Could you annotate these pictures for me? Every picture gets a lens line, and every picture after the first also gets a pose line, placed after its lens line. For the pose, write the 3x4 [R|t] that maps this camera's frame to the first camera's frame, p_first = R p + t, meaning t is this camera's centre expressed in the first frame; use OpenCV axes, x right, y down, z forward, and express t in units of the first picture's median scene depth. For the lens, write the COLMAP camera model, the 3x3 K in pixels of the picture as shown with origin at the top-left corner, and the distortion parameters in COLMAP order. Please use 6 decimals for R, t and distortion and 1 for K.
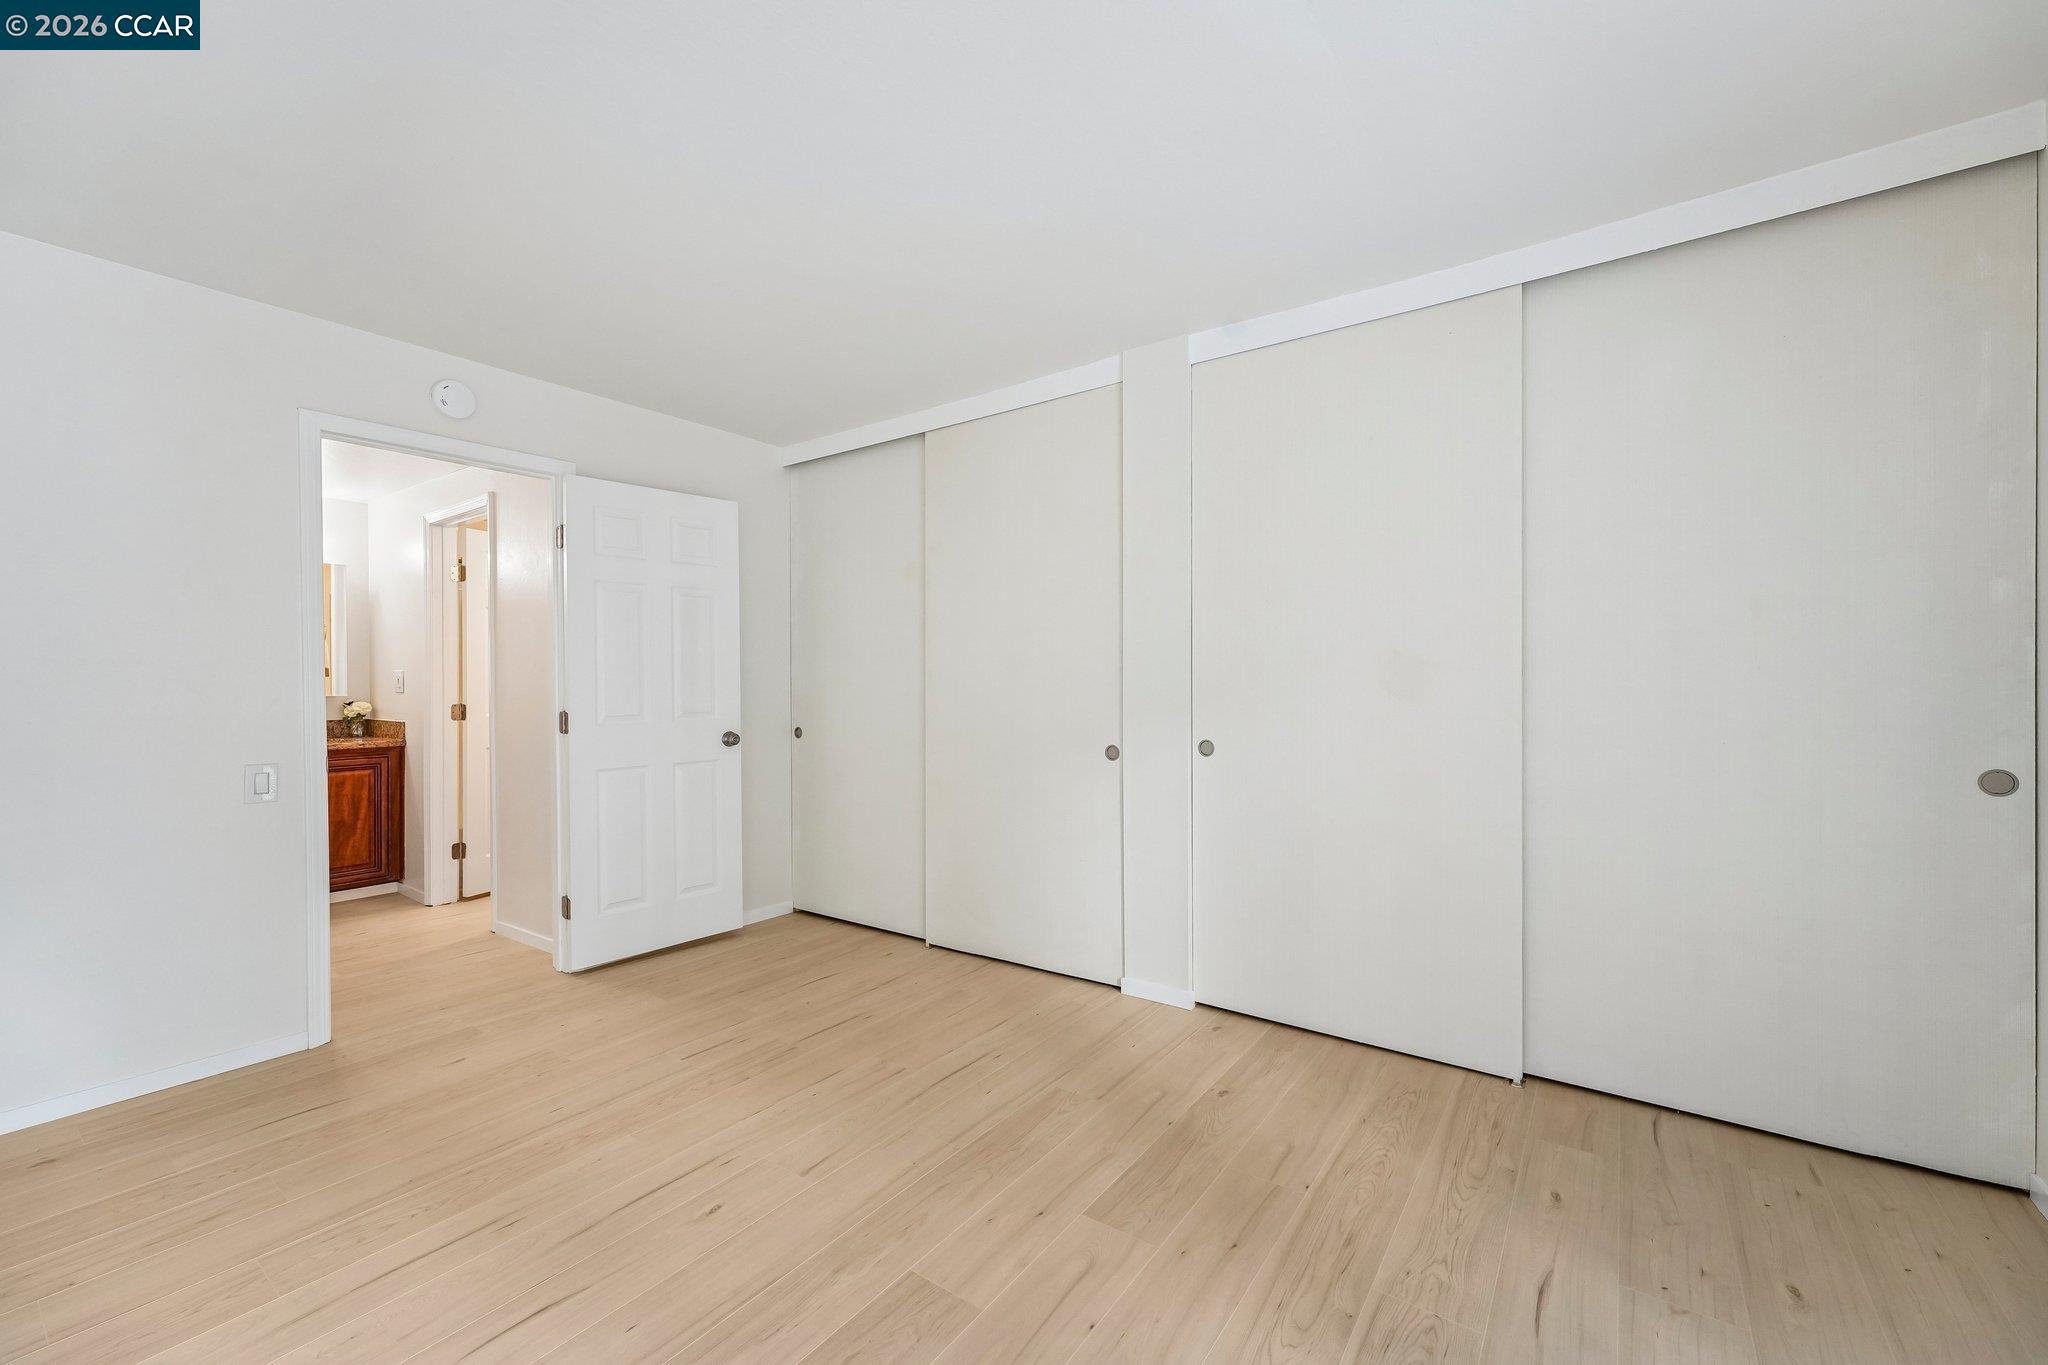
lens RADIAL K [[829.1, 0, 1024.0], [0, 829.1, 682.5], [0, 0, 1]] dist [0.001913, 0.000503]
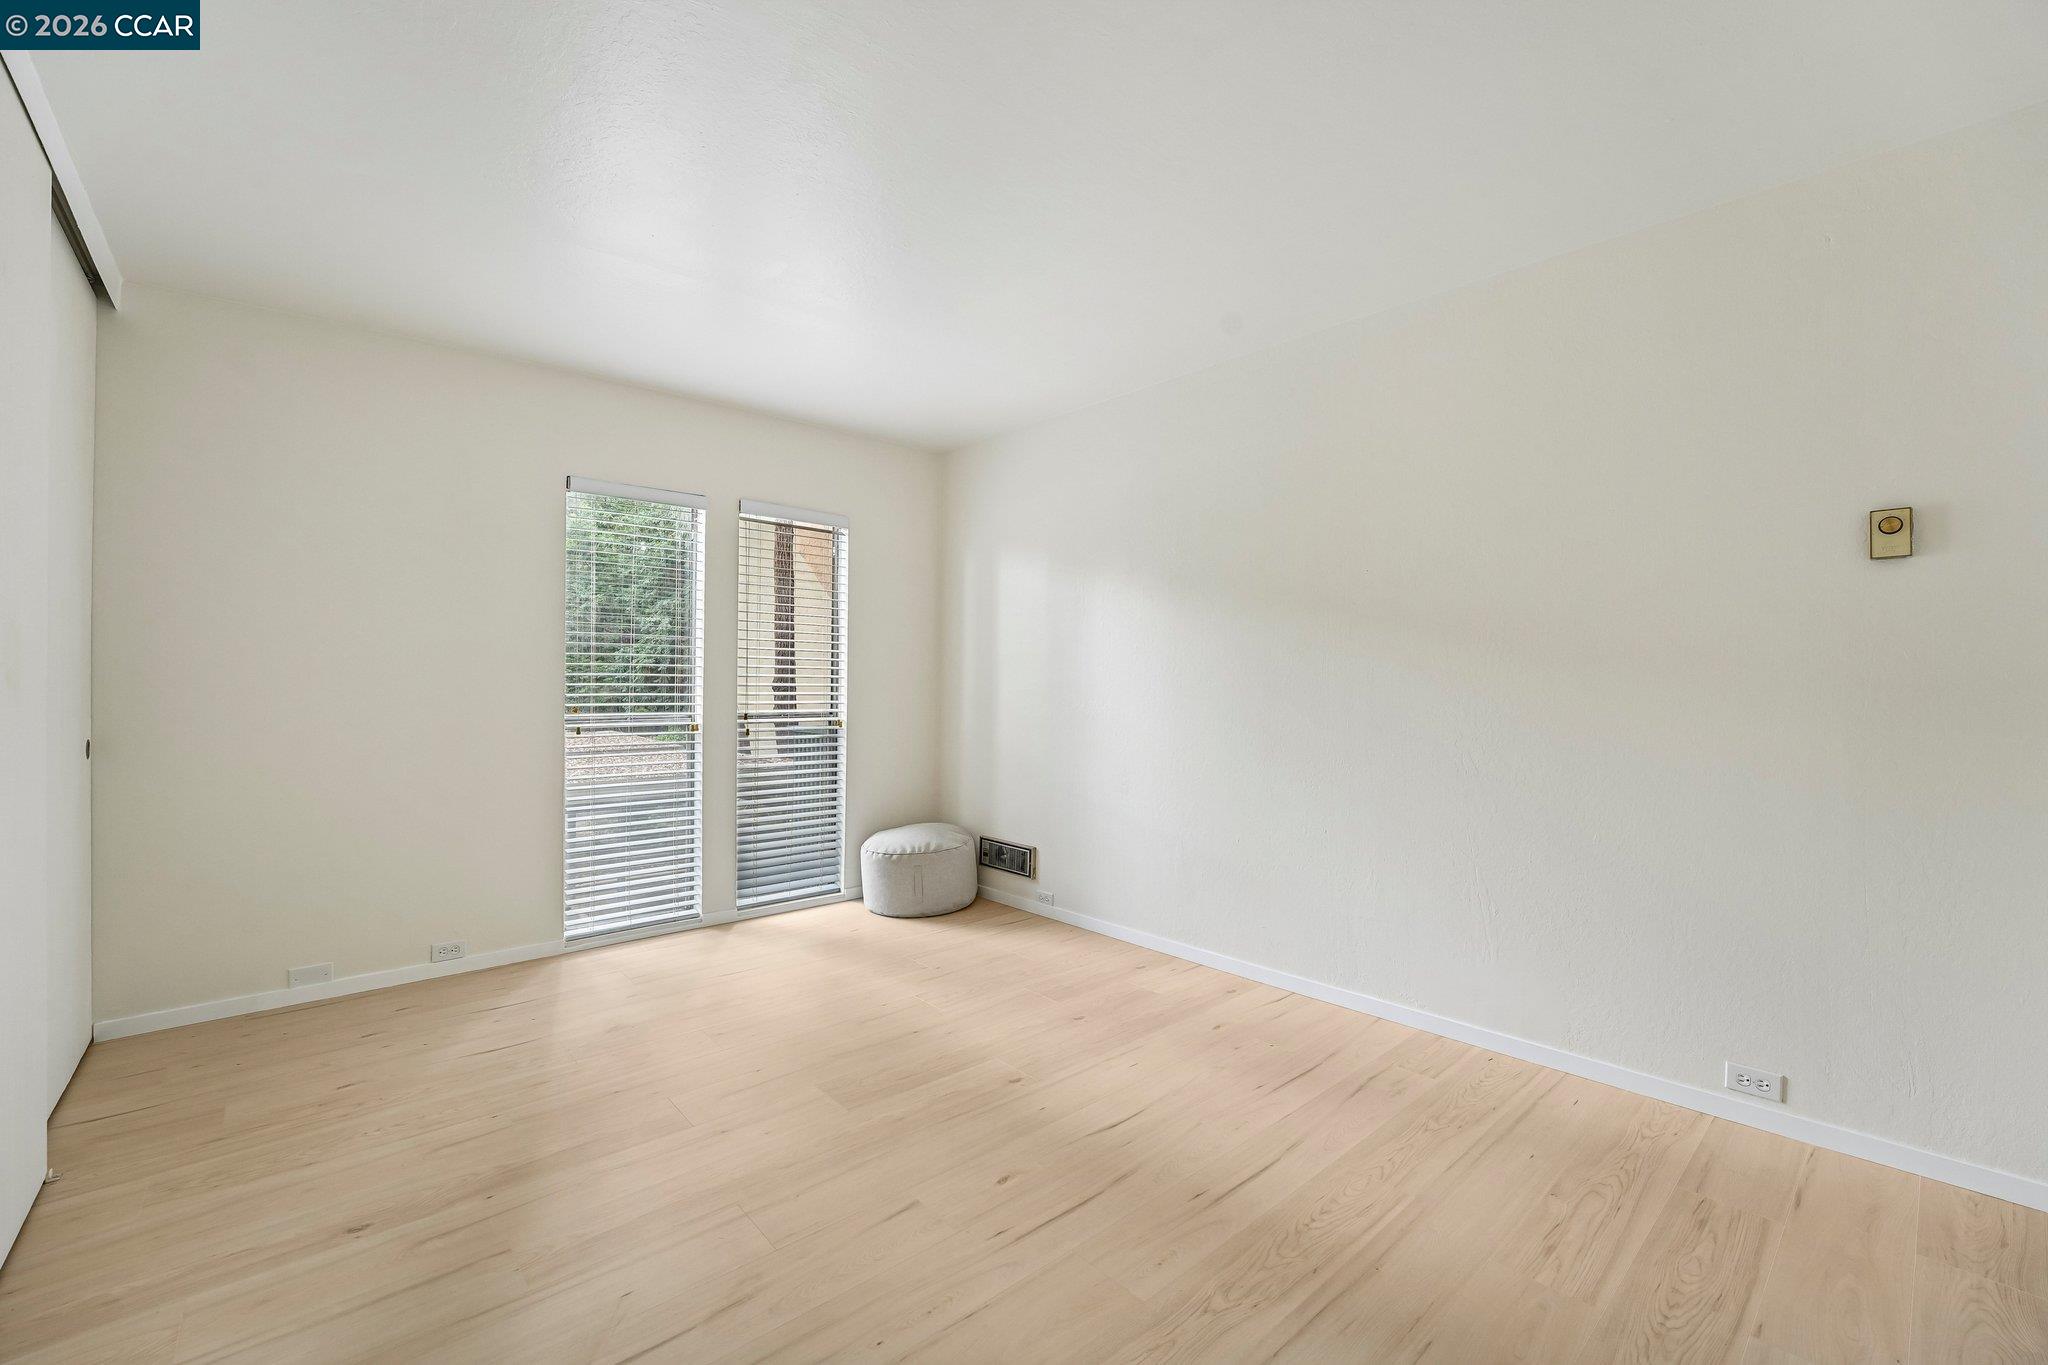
lens RADIAL K [[834.8, 0, 1006.6], [0, 834.8, 683.8], [0, 0, 1]] dist [-0.026285, 0.000633]
pose [[-0.973194, 0.008742, 0.229820, -0.442208], [0.010931, 0.999906, 0.008254, 0.013781], [-0.229726, 0.010545, -0.973198, 1.423460]]
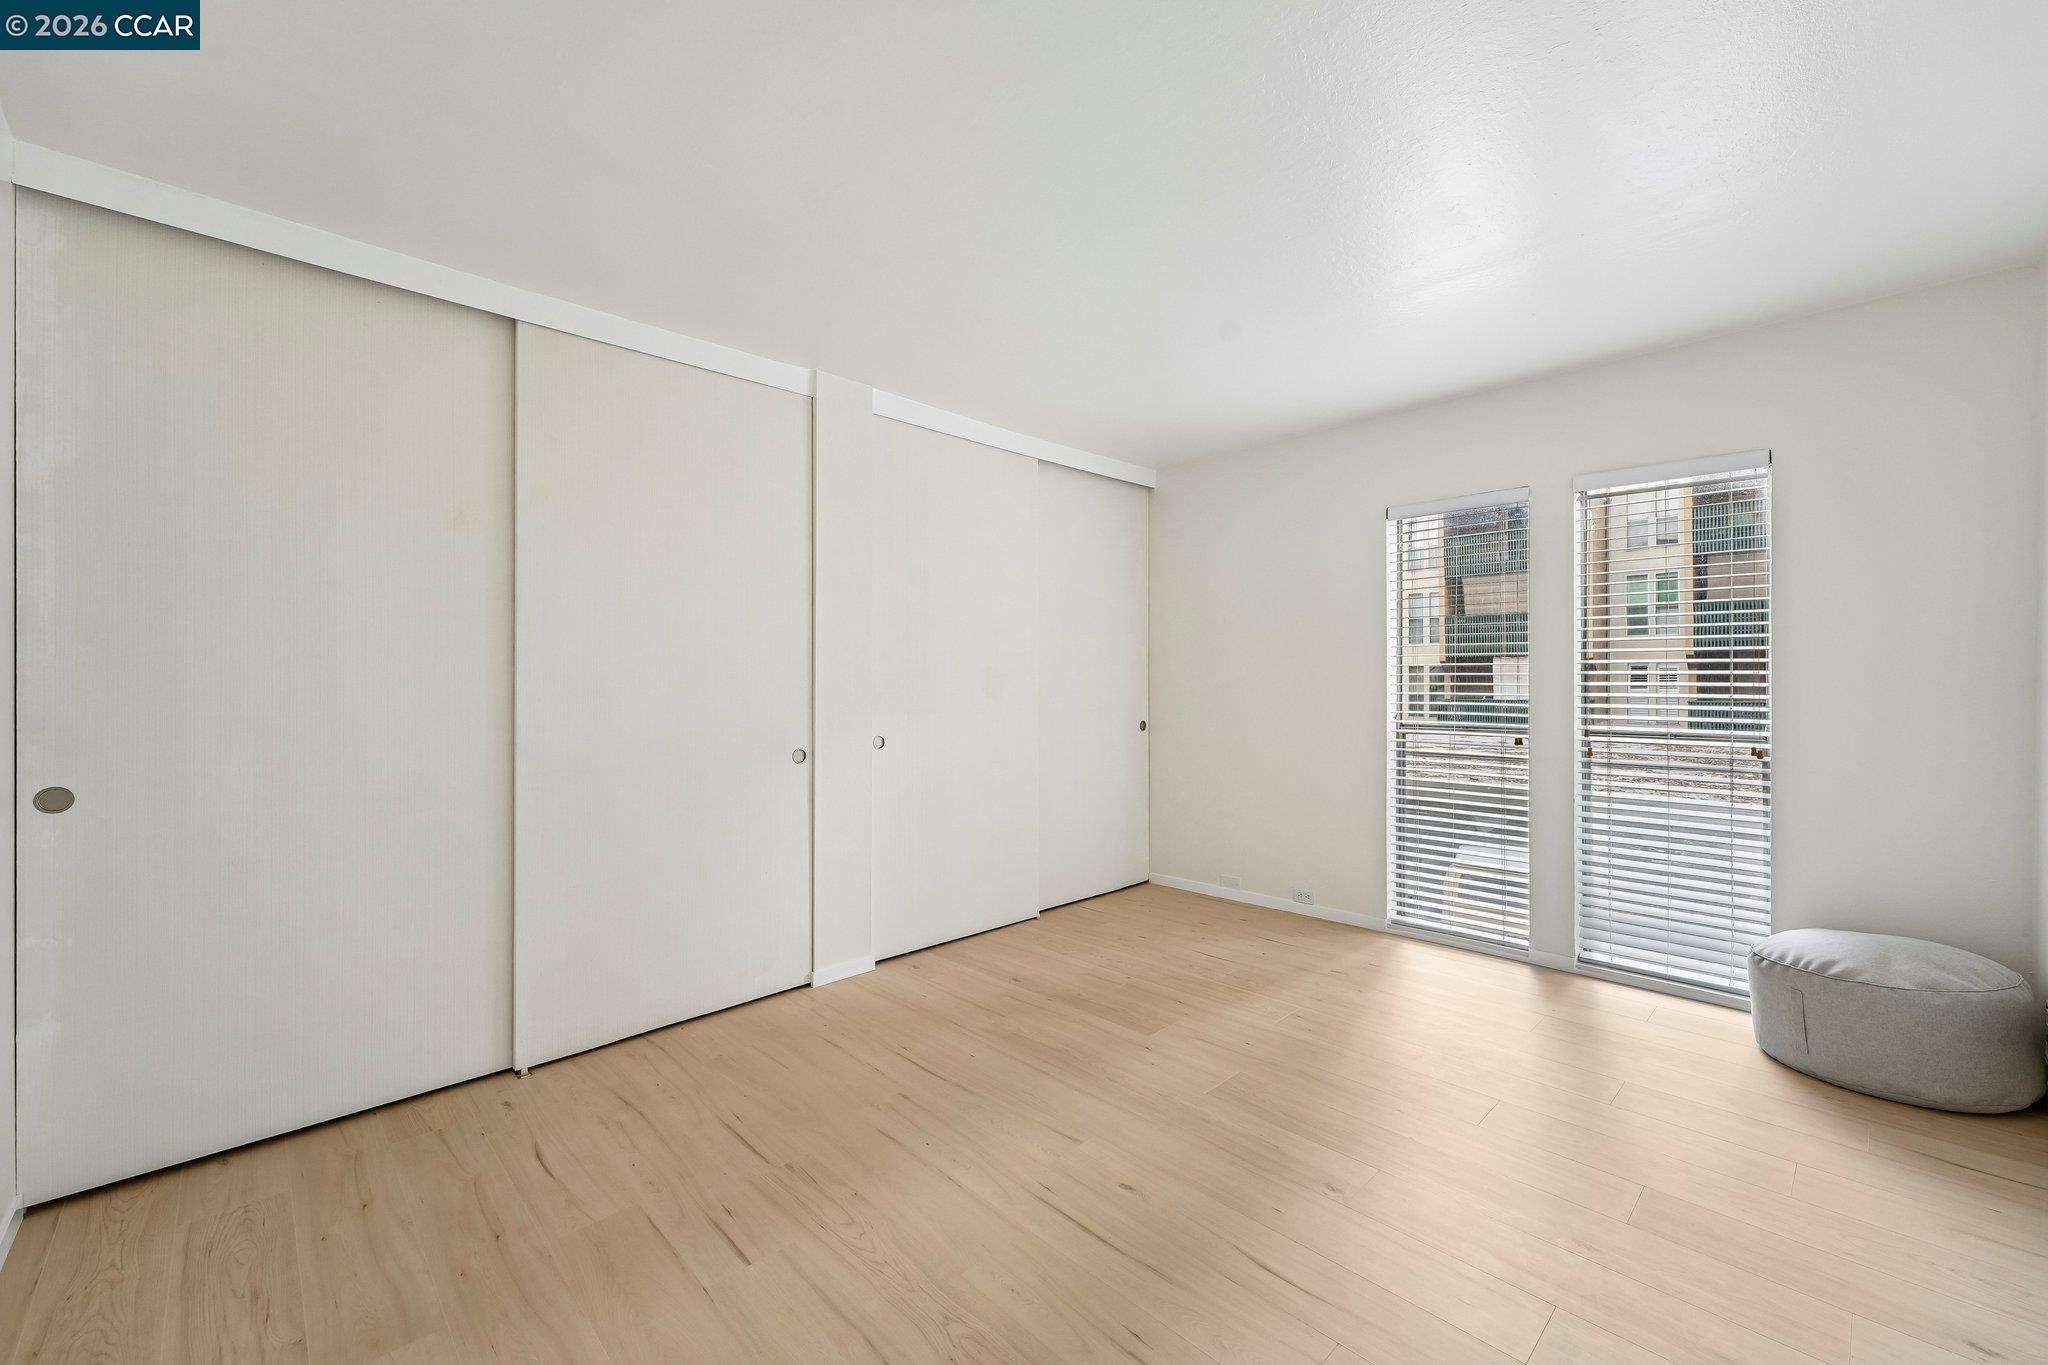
lens RADIAL K [[818.6, 0, 1028.1], [0, 818.6, 678.9], [0, 0, 1]] dist [0.007983, -0.000138]
pose [[0.168778, 0.012919, 0.985569, -1.018167], [0.006897, 0.999874, -0.014287, 0.009347], [-0.985630, 0.009209, 0.168667, 0.677732]]
